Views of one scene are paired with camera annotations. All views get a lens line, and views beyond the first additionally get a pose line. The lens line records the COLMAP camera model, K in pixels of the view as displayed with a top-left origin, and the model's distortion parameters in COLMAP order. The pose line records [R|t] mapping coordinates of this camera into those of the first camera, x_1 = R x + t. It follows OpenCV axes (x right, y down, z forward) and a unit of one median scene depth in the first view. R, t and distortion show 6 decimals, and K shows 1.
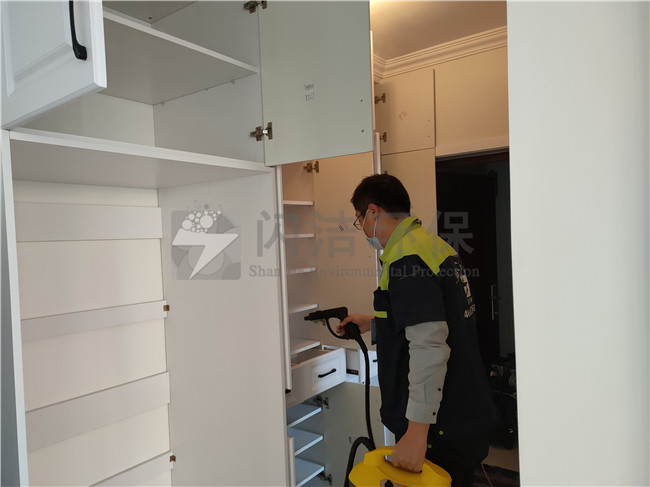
lens RADIAL K [[480.5, 0, 322.3], [0, 480.5, 246.9], [0, 0, 1]] dist [0.036432, -0.031110]
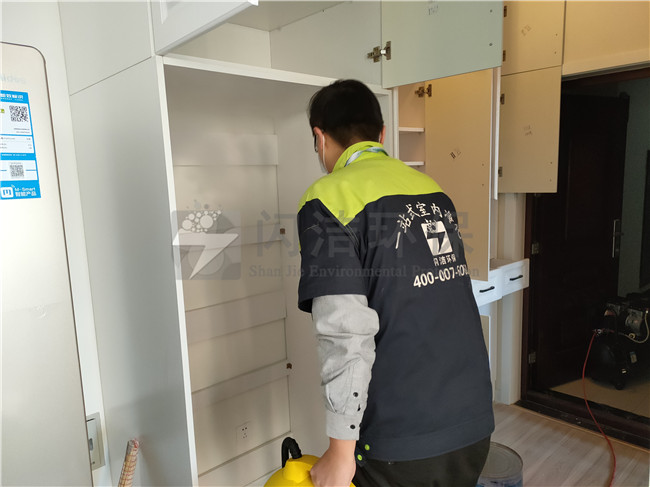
lens RADIAL K [[480.5, 0, 320.9], [0, 480.5, 248.3], [0, 0, 1]] dist [0.036432, -0.031110]
pose [[0.981310, 0.032903, -0.189601, -0.035783], [-0.007140, 0.990821, 0.134991, 0.019748], [0.192302, -0.131114, 0.972537, -0.024699]]
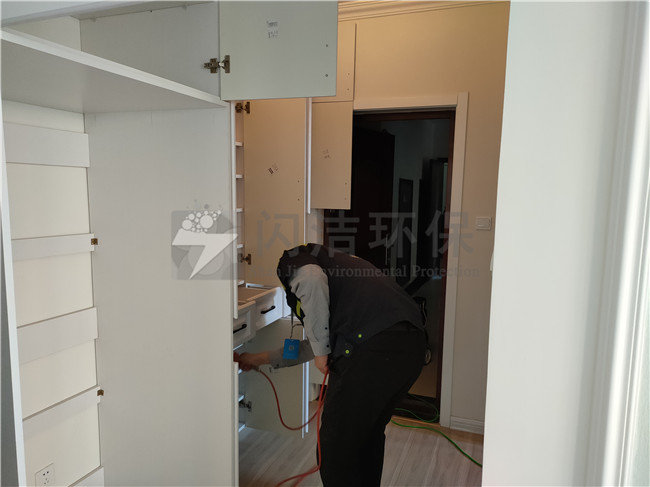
lens RADIAL K [[480.5, 0, 321.8], [0, 480.5, 249.5], [0, 0, 1]] dist [0.036432, -0.031110]
pose [[0.963384, 0.024470, 0.267006, -0.143685], [-0.051577, 0.994141, 0.094988, 0.027966], [-0.263118, -0.105282, 0.959002, -0.039231]]
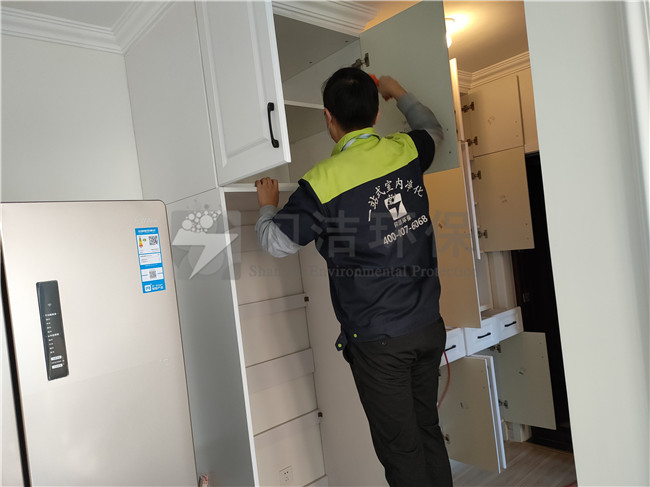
lens RADIAL K [[480.5, 0, 322.2], [0, 480.5, 247.3], [0, 0, 1]] dist [0.036432, -0.031110]
pose [[0.974510, -0.071695, -0.212581, 0.003116], [0.072618, 0.997354, -0.003471, -0.004233], [0.212267, -0.012054, 0.977137, -0.250947]]
